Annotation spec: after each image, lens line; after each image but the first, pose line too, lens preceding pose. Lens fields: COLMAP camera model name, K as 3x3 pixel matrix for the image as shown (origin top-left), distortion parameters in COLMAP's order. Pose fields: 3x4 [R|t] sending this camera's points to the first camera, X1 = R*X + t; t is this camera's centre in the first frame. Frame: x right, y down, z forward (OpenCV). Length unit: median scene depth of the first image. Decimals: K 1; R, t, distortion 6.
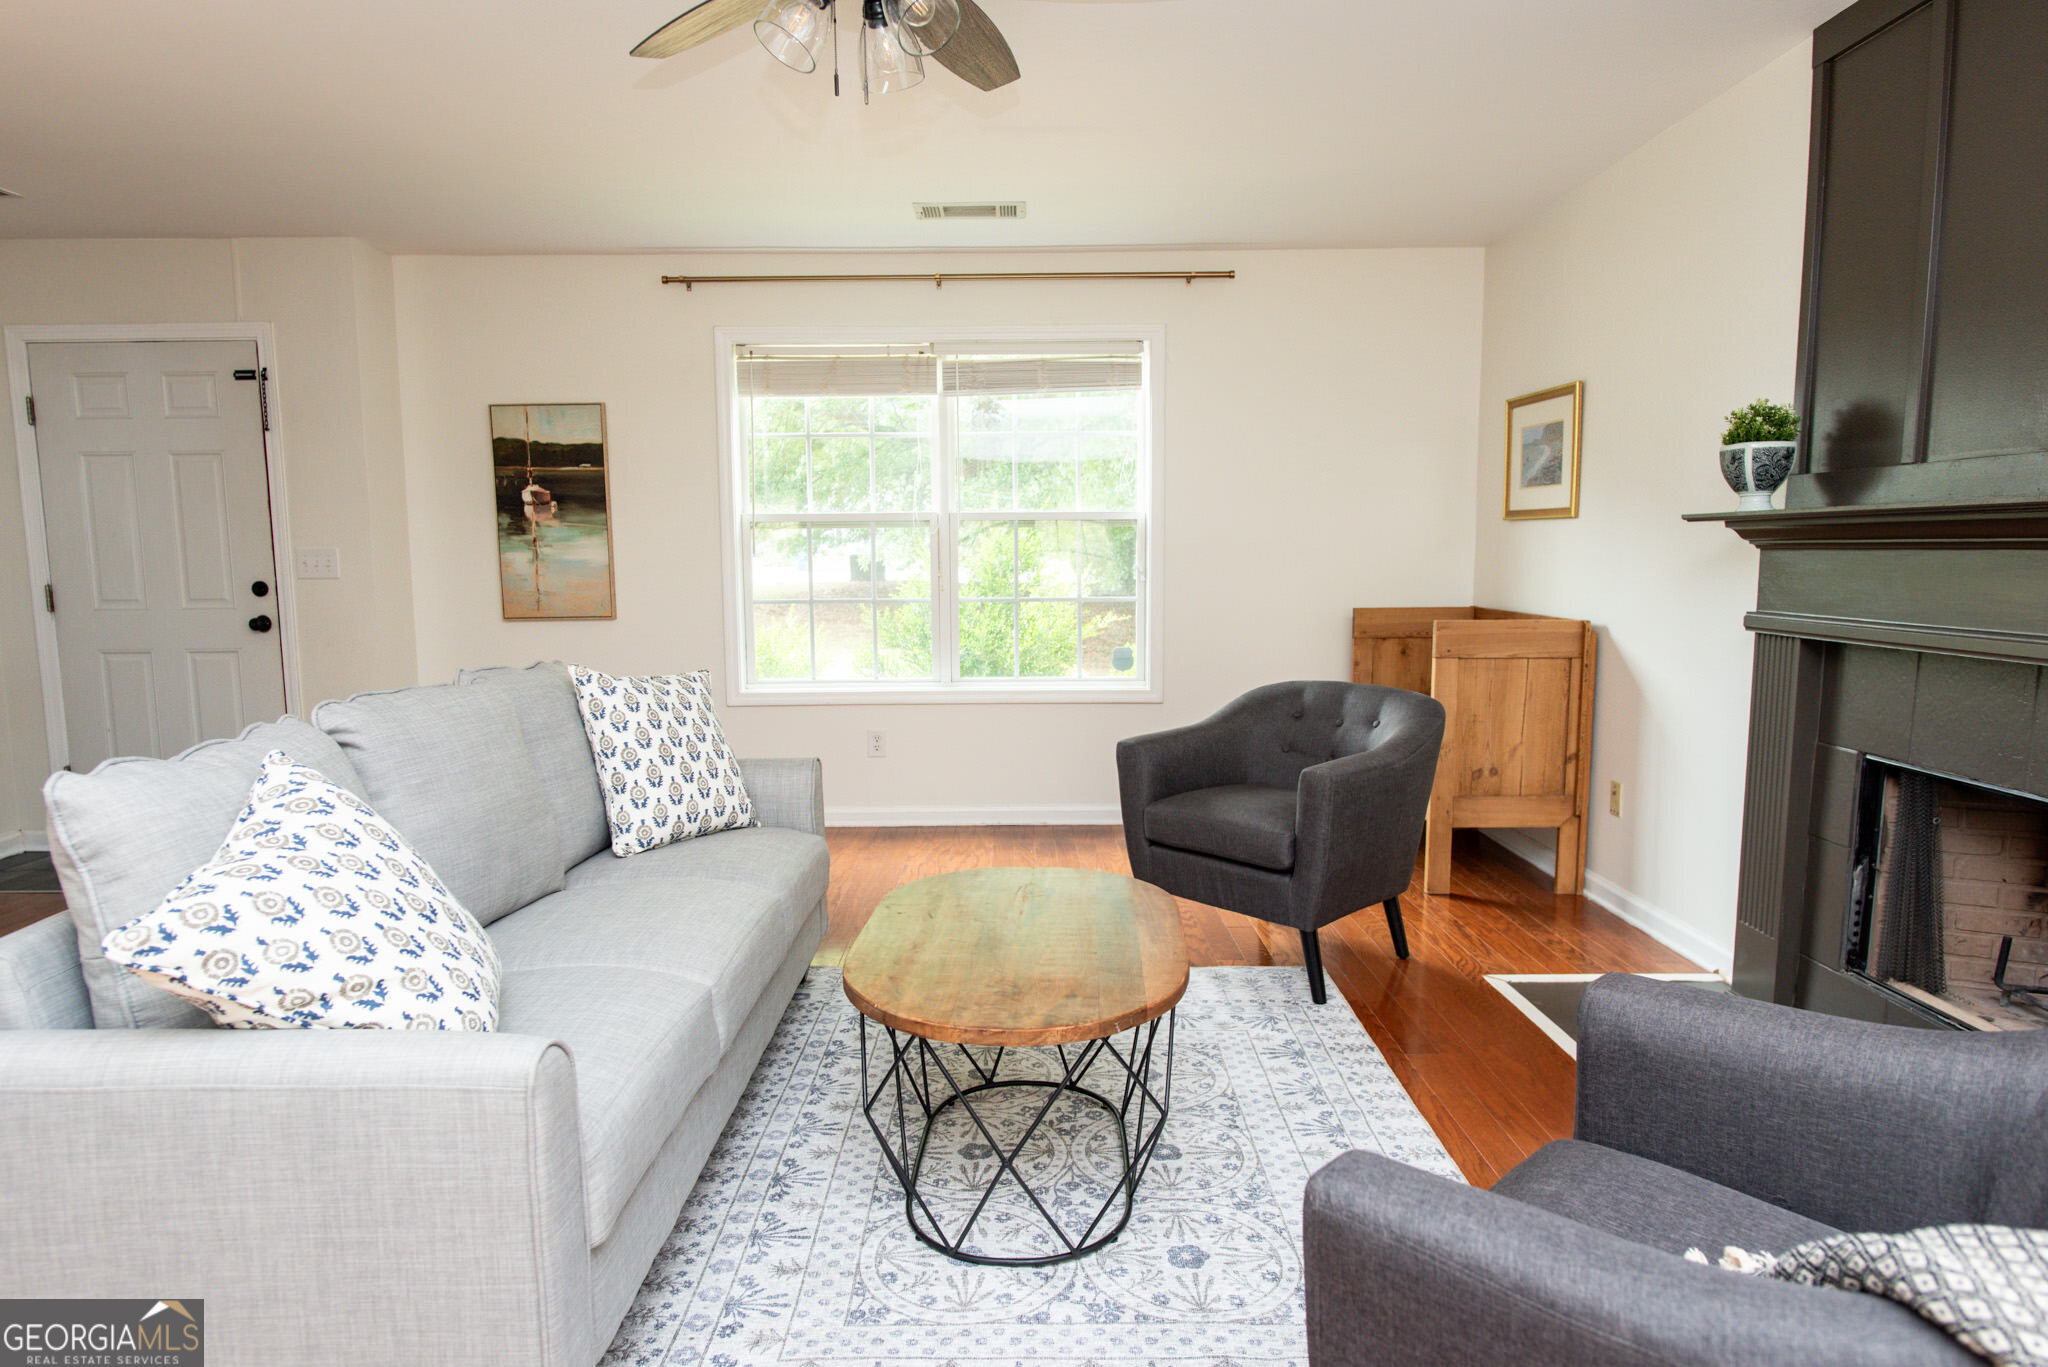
lens RADIAL K [[1182.9, 0, 1024.0], [0, 1182.9, 683.5], [0, 0, 1]] dist [-0.003774, 0.000532]
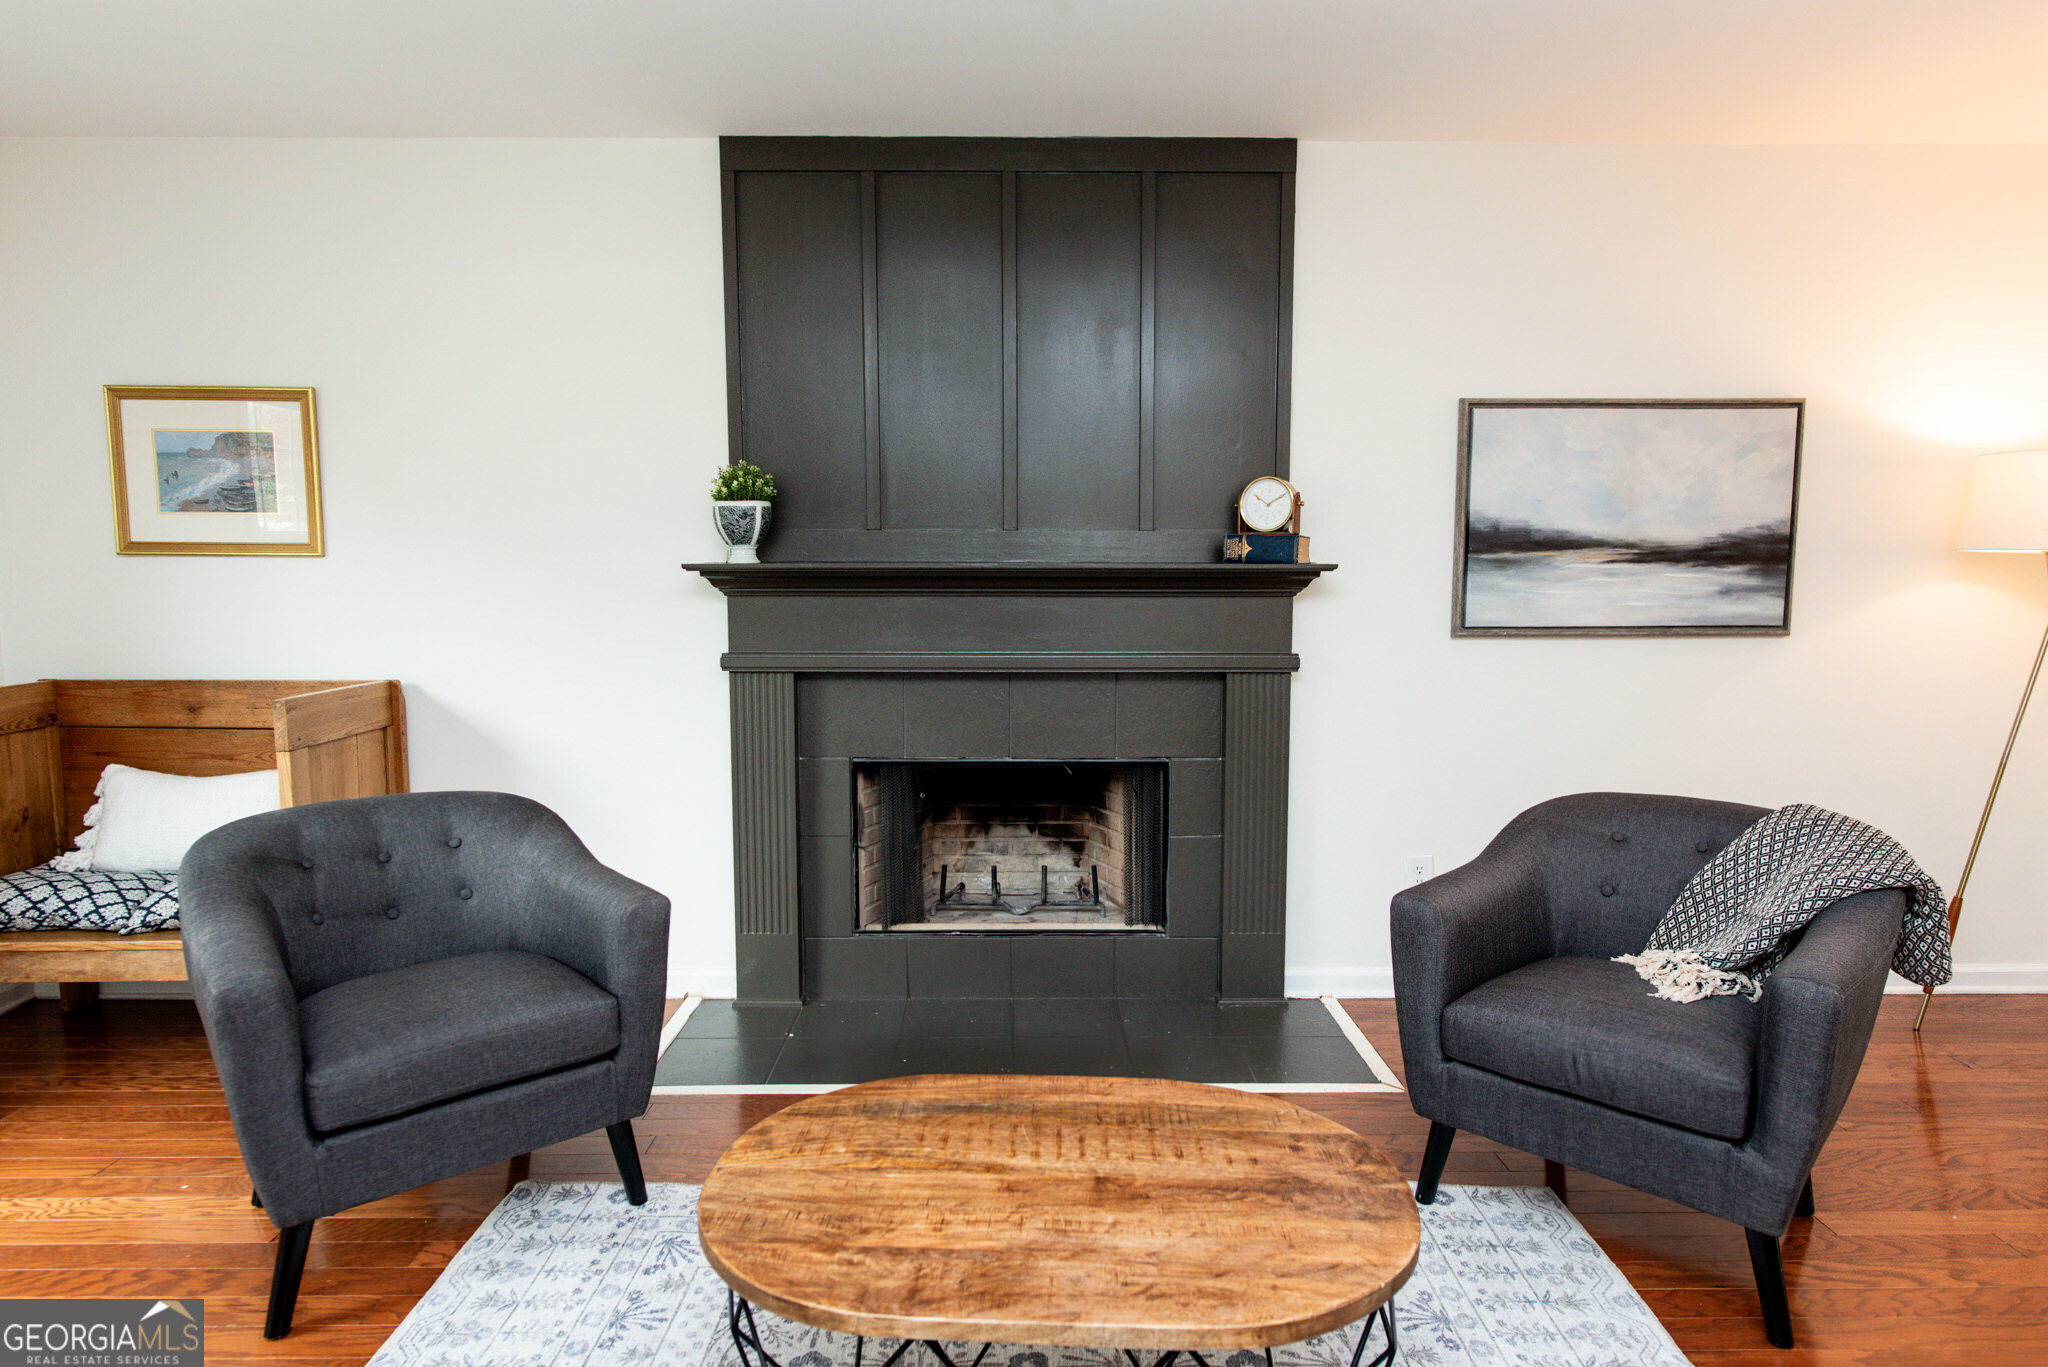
lens RADIAL K [[1212.6, 0, 1024.0], [0, 1212.6, 683.5], [0, 0, 1]] dist [-0.000793, -0.000238]
pose [[-0.006519, -0.093447, 0.995603, -0.498654], [0.111095, 0.989393, 0.093592, -0.106420], [-0.993788, 0.111217, 0.003932, 0.712932]]
